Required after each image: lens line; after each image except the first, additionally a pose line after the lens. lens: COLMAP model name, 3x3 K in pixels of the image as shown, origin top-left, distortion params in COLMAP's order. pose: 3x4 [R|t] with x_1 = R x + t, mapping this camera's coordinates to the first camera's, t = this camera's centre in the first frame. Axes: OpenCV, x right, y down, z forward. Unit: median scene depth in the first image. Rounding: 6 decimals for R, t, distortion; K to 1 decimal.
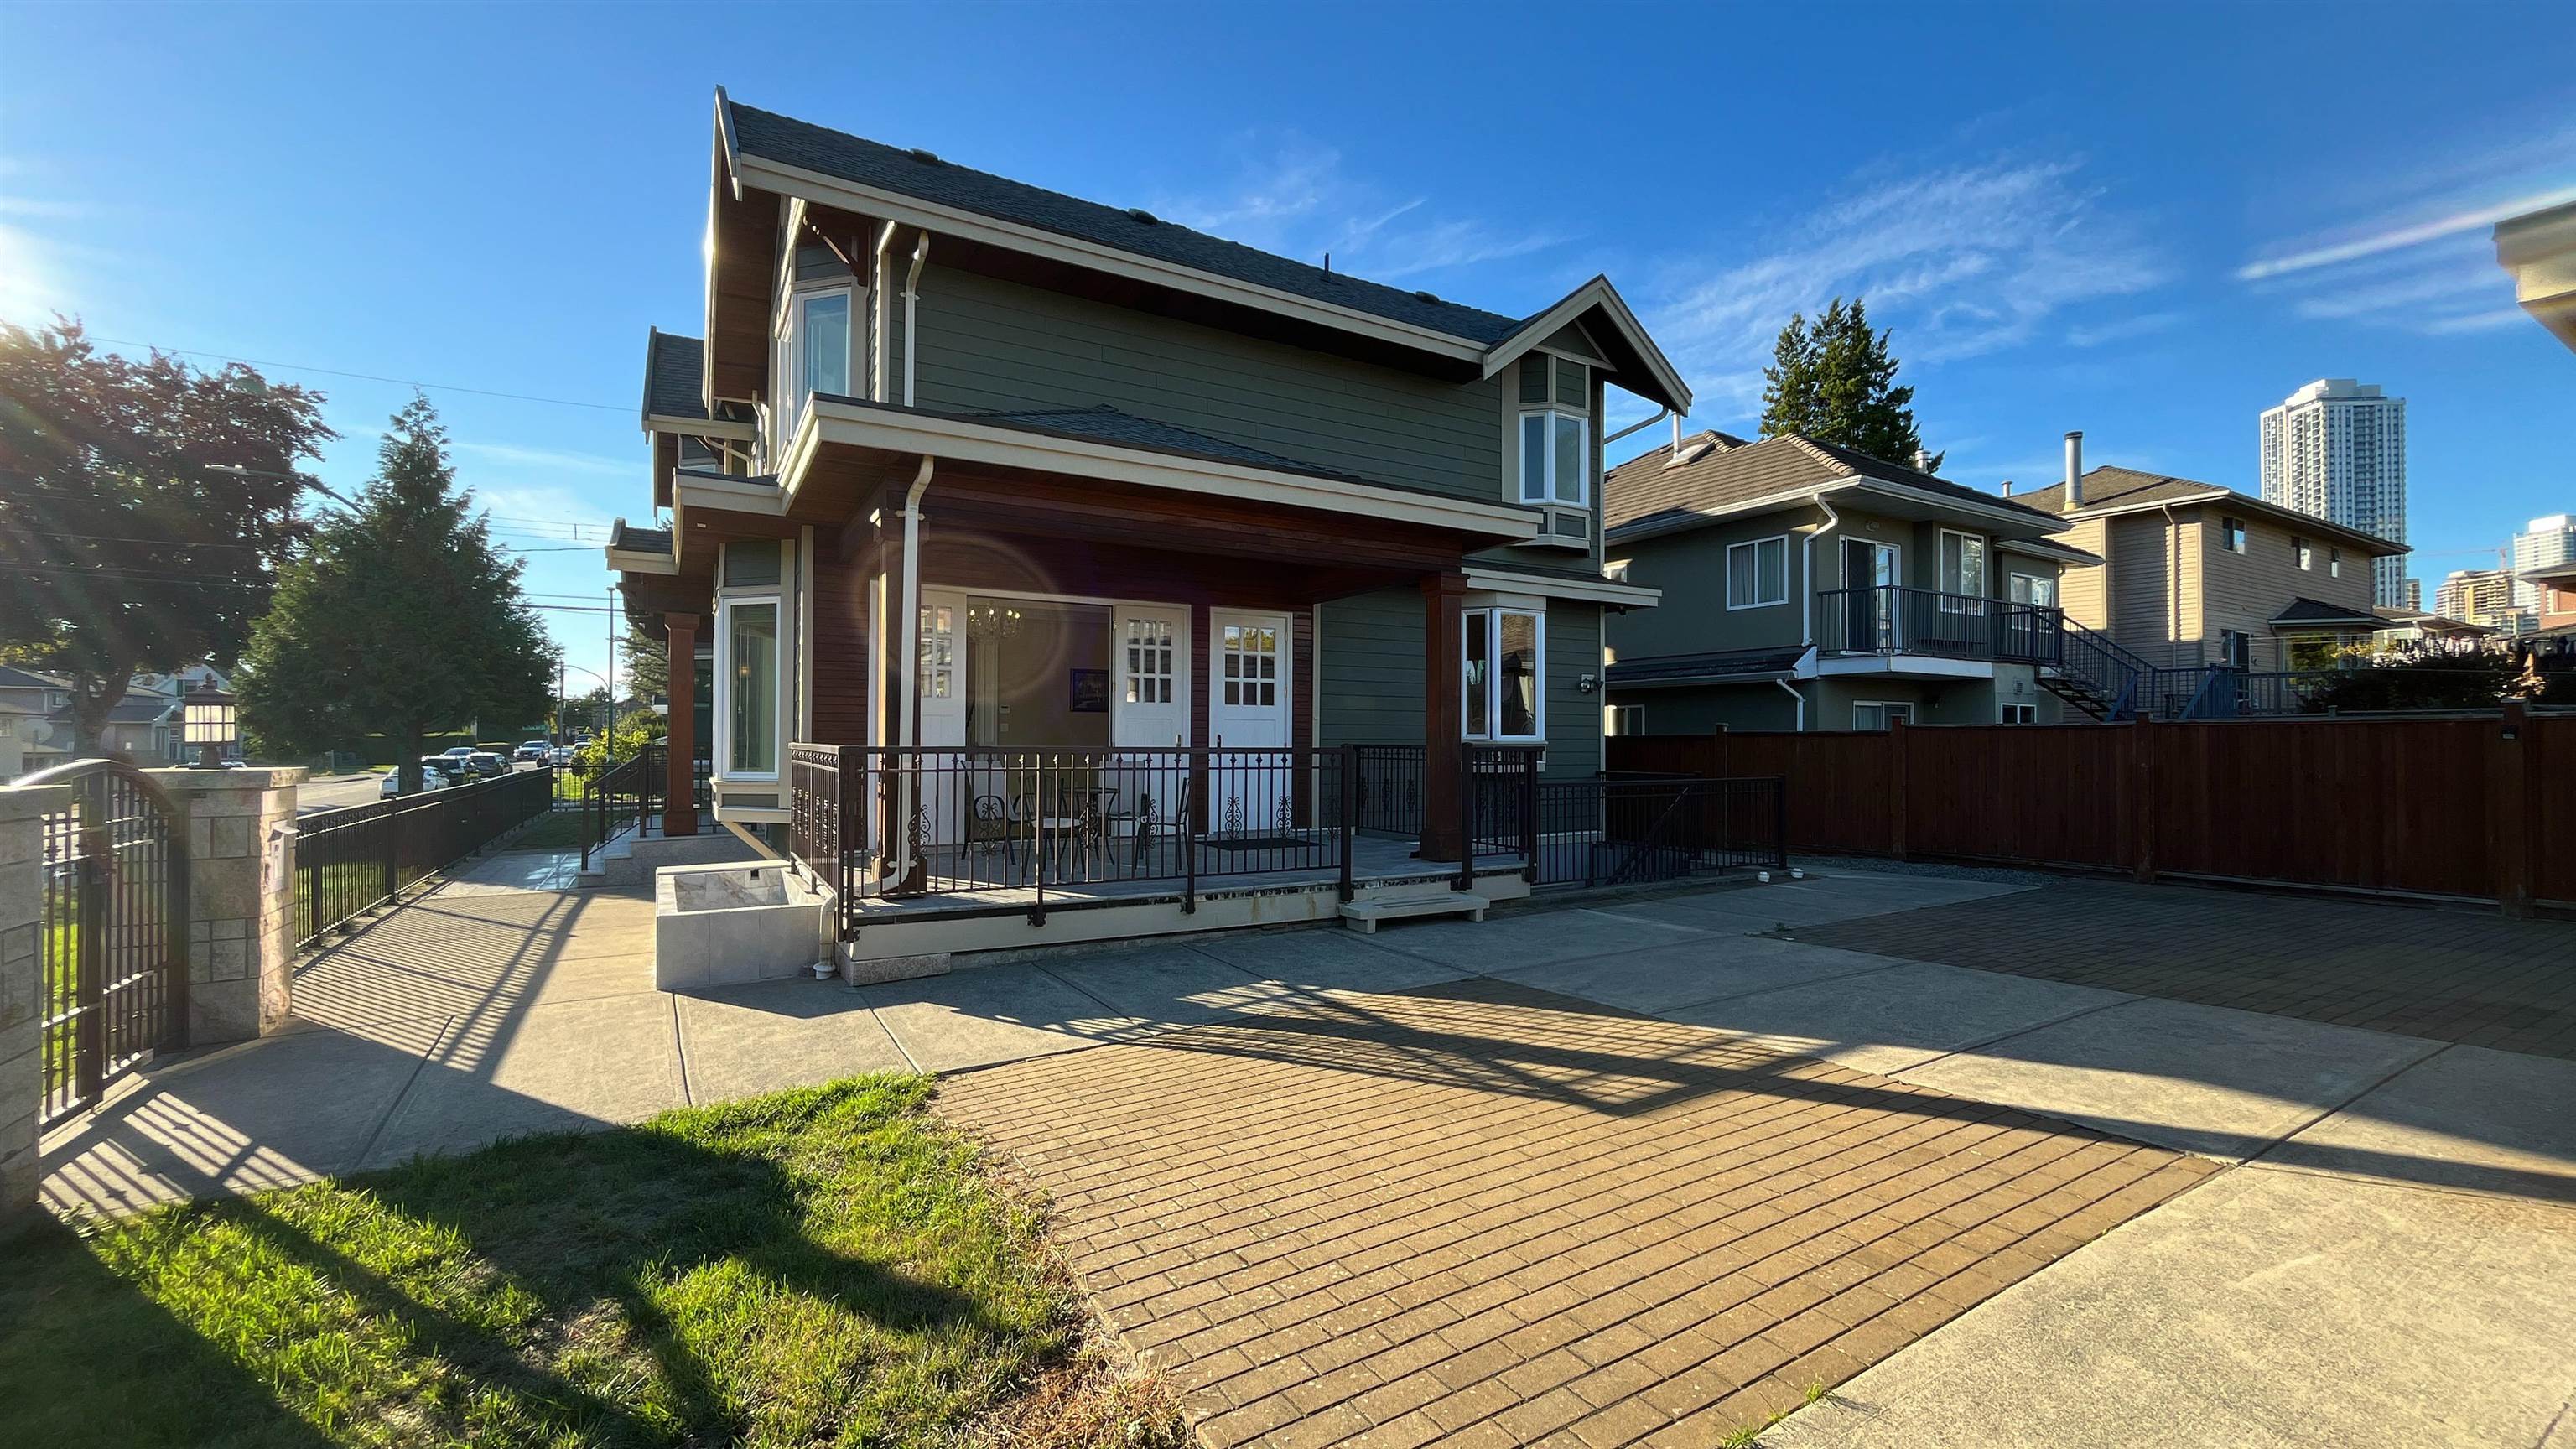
lens RADIAL K [[1040.3, 0, 1305.6], [0, 1040.3, 729.0], [0, 0, 1]] dist [-0.002904, -0.000980]
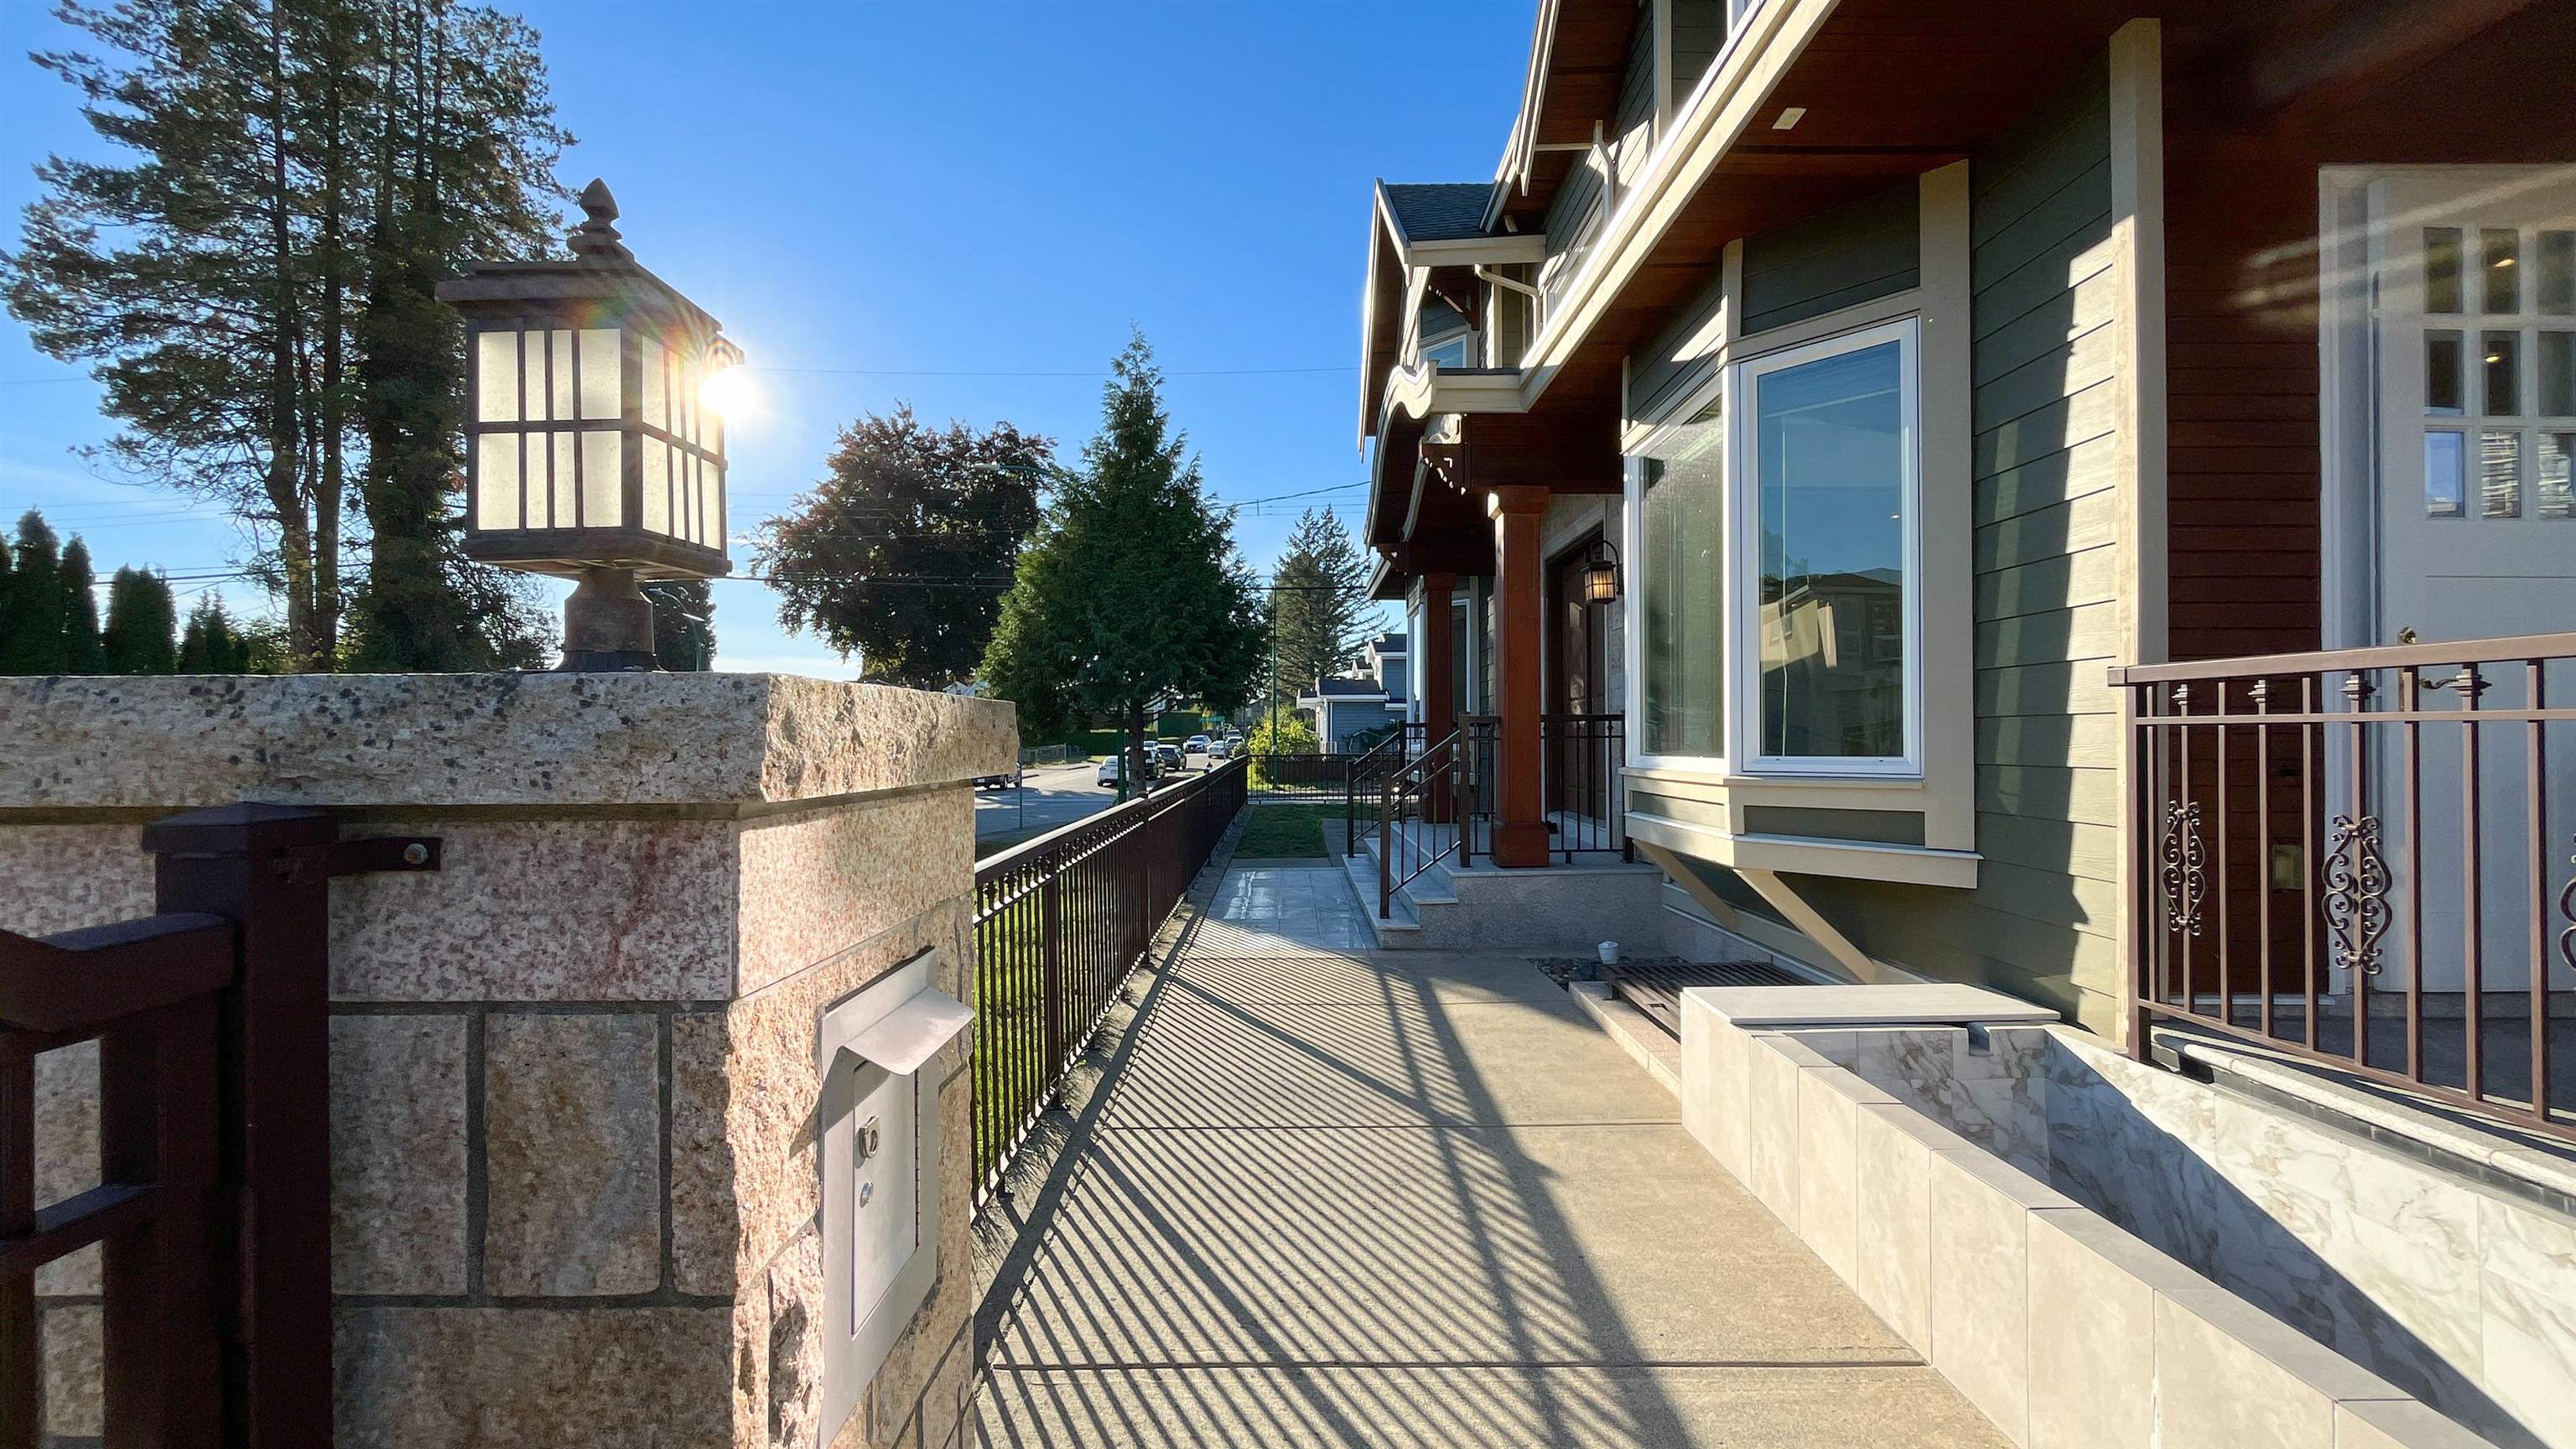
lens RADIAL K [[1040.3, 0, 1305.1], [0, 1040.3, 740.3], [0, 0, 1]] dist [-0.002904, -0.000980]
pose [[0.864996, -0.000536, -0.501778, -0.345793], [0.007323, 0.999906, 0.011557, 0.019467], [0.501725, -0.013671, 0.864919, 0.363846]]
